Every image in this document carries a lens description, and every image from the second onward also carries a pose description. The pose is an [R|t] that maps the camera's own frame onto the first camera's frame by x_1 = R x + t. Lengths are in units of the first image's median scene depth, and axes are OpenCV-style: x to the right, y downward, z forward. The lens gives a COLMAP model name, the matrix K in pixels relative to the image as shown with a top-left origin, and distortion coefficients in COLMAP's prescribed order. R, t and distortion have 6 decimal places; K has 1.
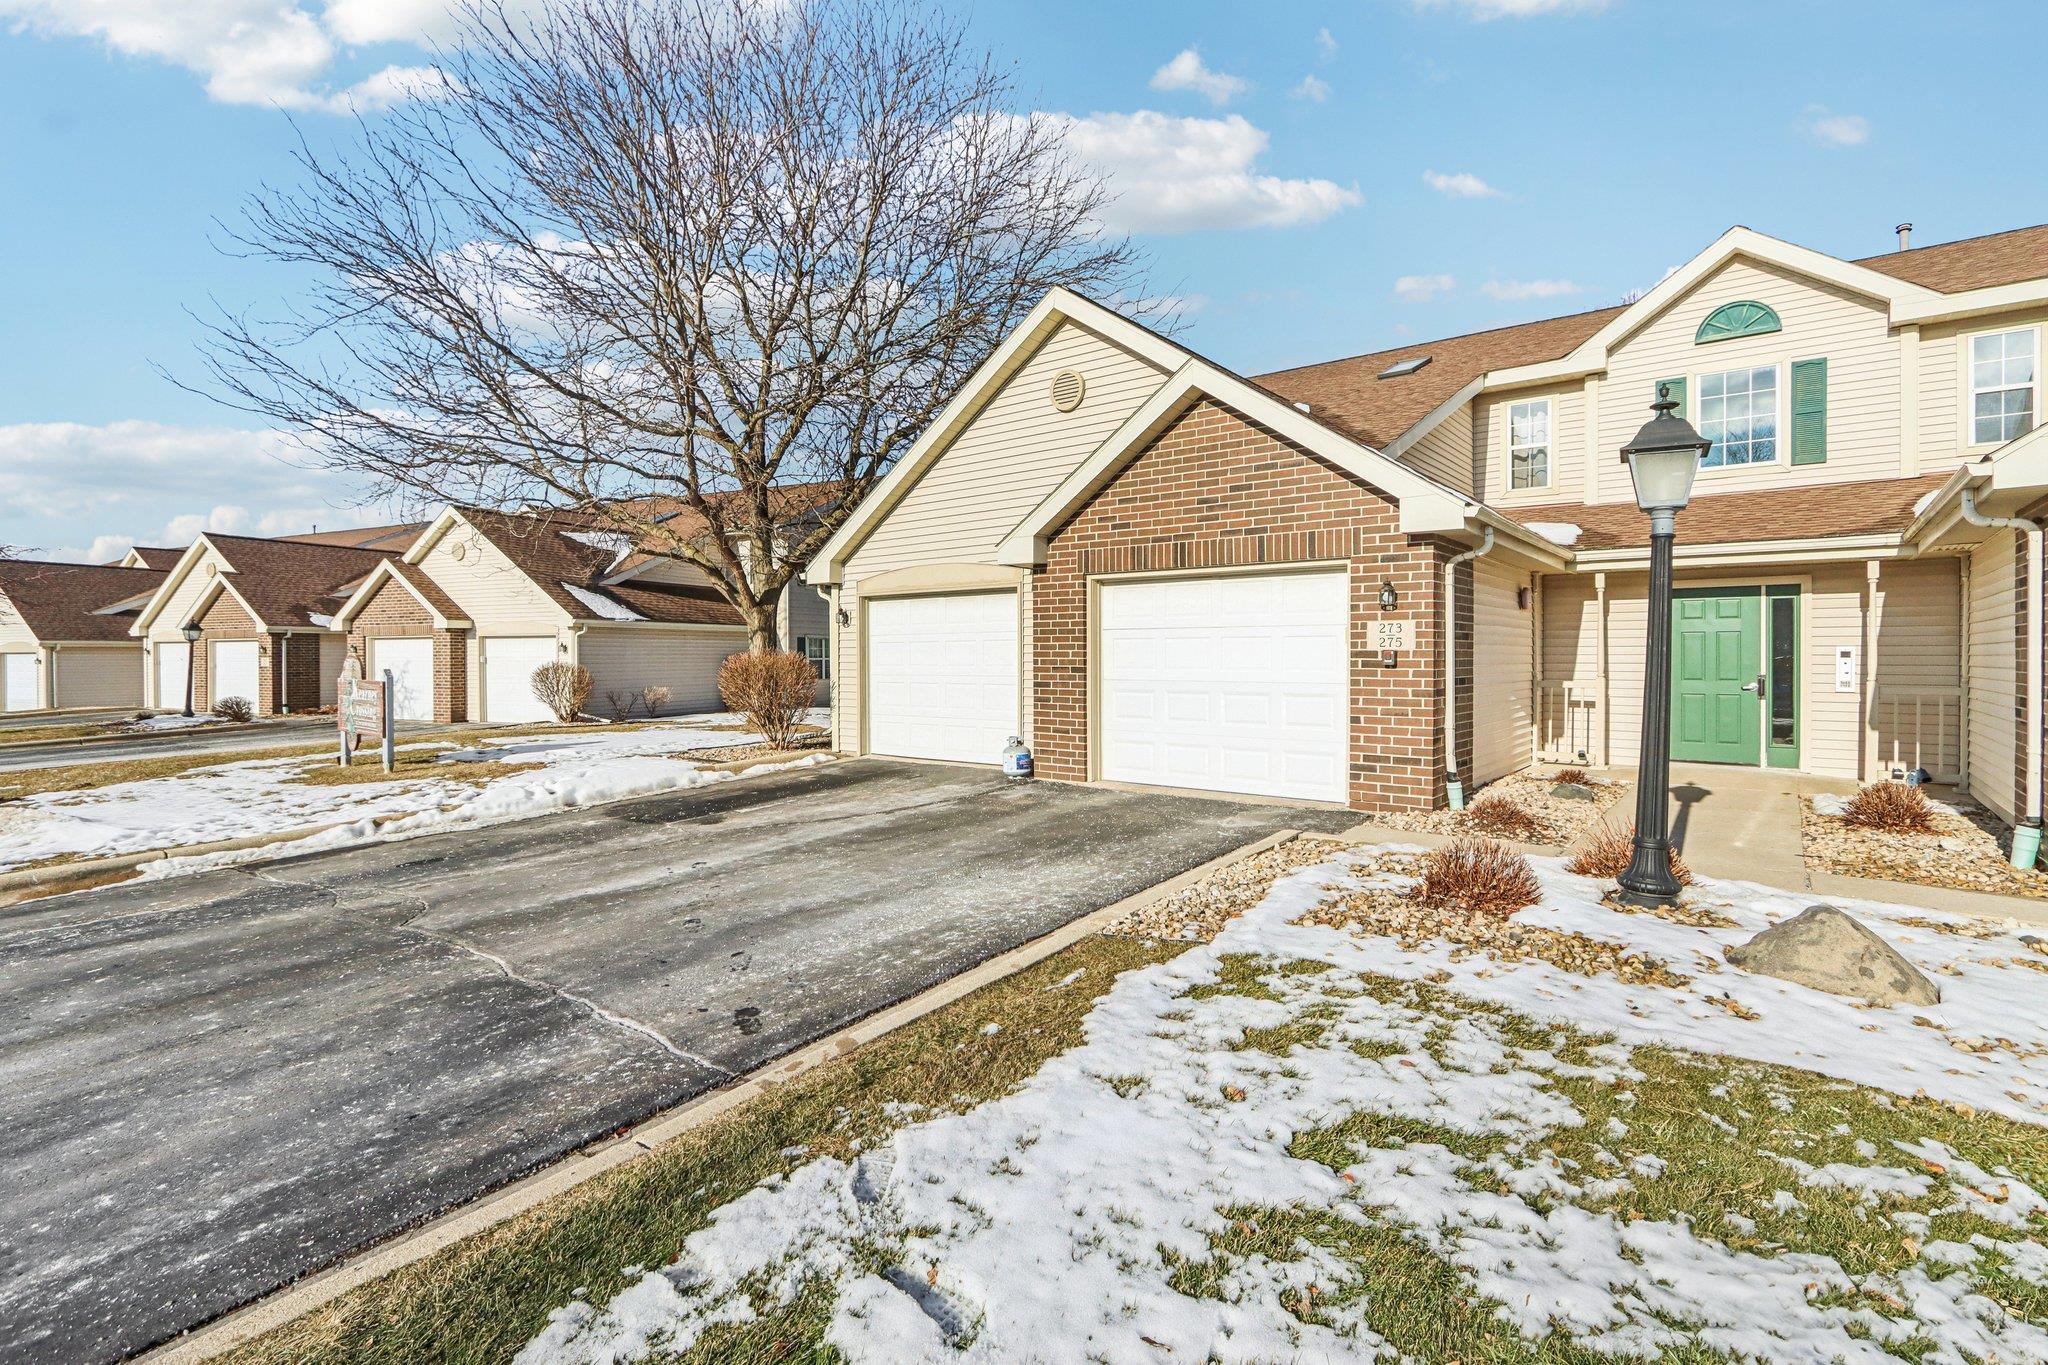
lens RADIAL K [[927.7, 0, 1021.8], [0, 927.7, 670.3], [0, 0, 1]] dist [-0.012698, 0.000392]
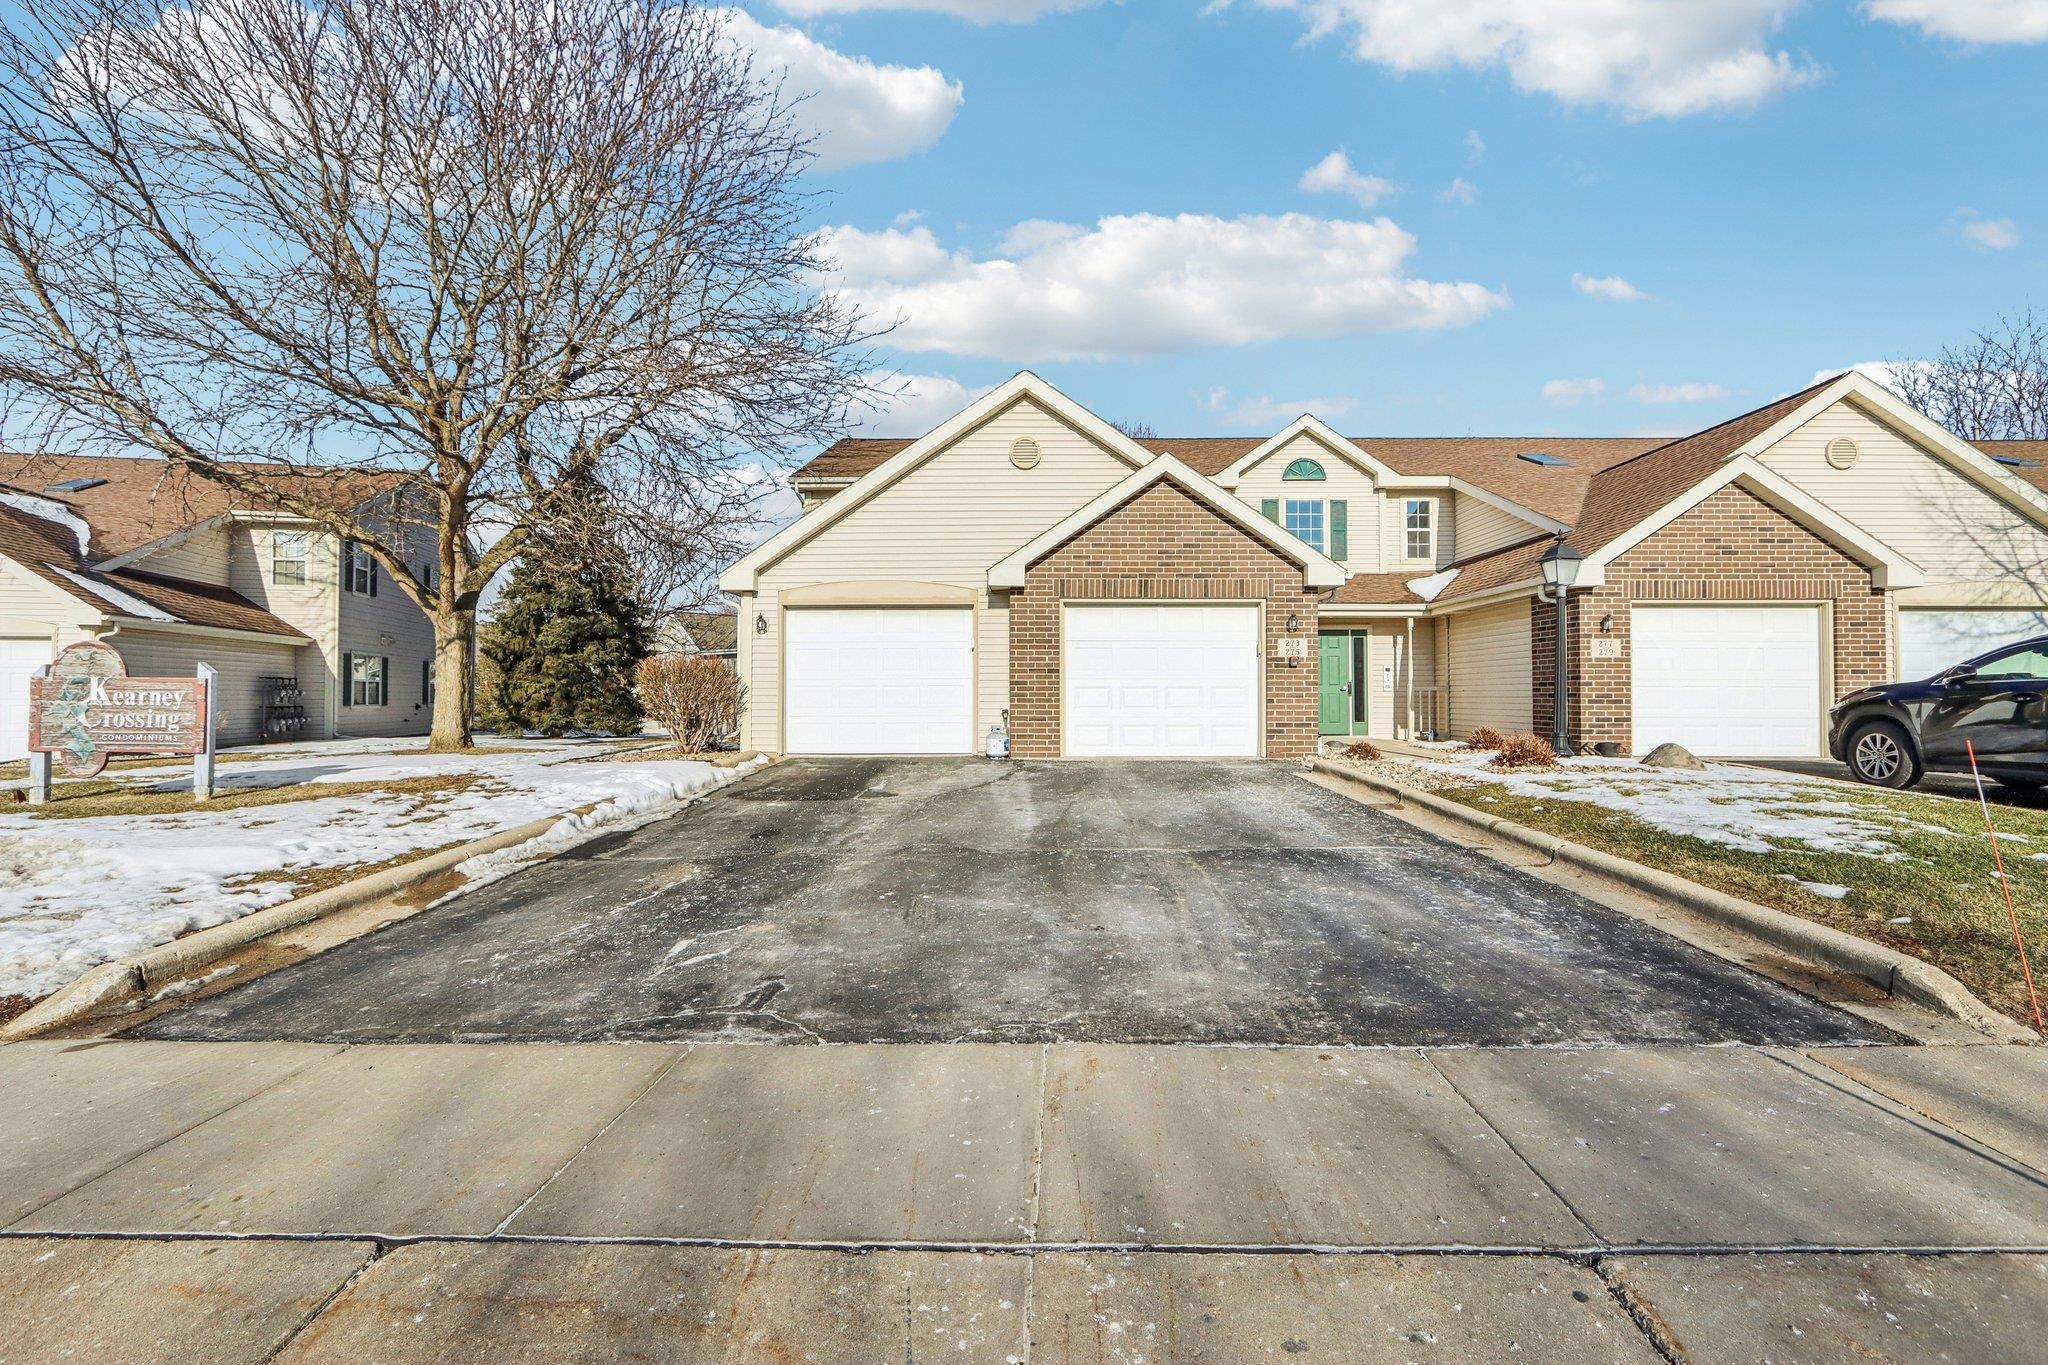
lens RADIAL K [[927.7, 0, 1020.1], [0, 927.7, 684.4], [0, 0, 1]] dist [-0.012698, 0.000392]
pose [[0.793882, 0.008478, 0.608013, -0.735531], [0.008690, 0.999642, -0.025285, 0.048324], [-0.608010, 0.025357, 0.793525, 0.002889]]
